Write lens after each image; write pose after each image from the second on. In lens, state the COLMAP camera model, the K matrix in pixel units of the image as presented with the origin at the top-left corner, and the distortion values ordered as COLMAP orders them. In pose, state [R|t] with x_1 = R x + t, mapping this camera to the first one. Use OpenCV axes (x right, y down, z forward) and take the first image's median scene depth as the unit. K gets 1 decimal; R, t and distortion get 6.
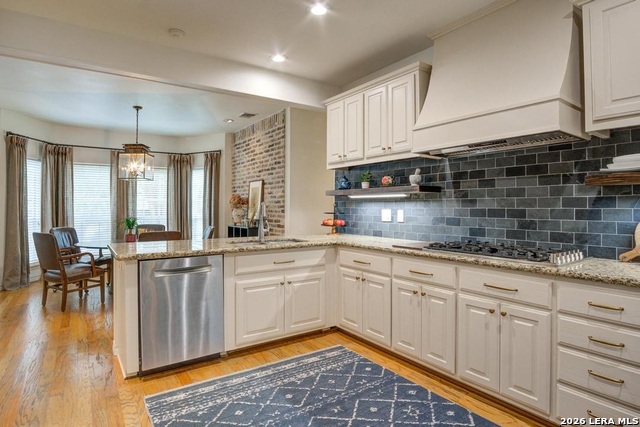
lens RADIAL K [[354.1, 0, 321.9], [0, 354.1, 208.1], [0, 0, 1]] dist [-0.034108, 0.000332]
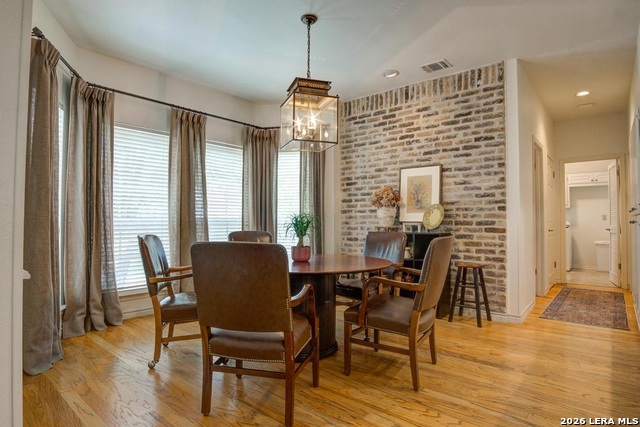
lens RADIAL K [[354.1, 0, 319.9], [0, 354.1, 218.2], [0, 0, 1]] dist [-0.034108, 0.000332]
pose [[0.966004, 0.004084, 0.258494, -0.847048], [-0.001635, 0.999952, -0.009687, 0.047529], [-0.258521, 0.008935, 0.965964, 0.587501]]
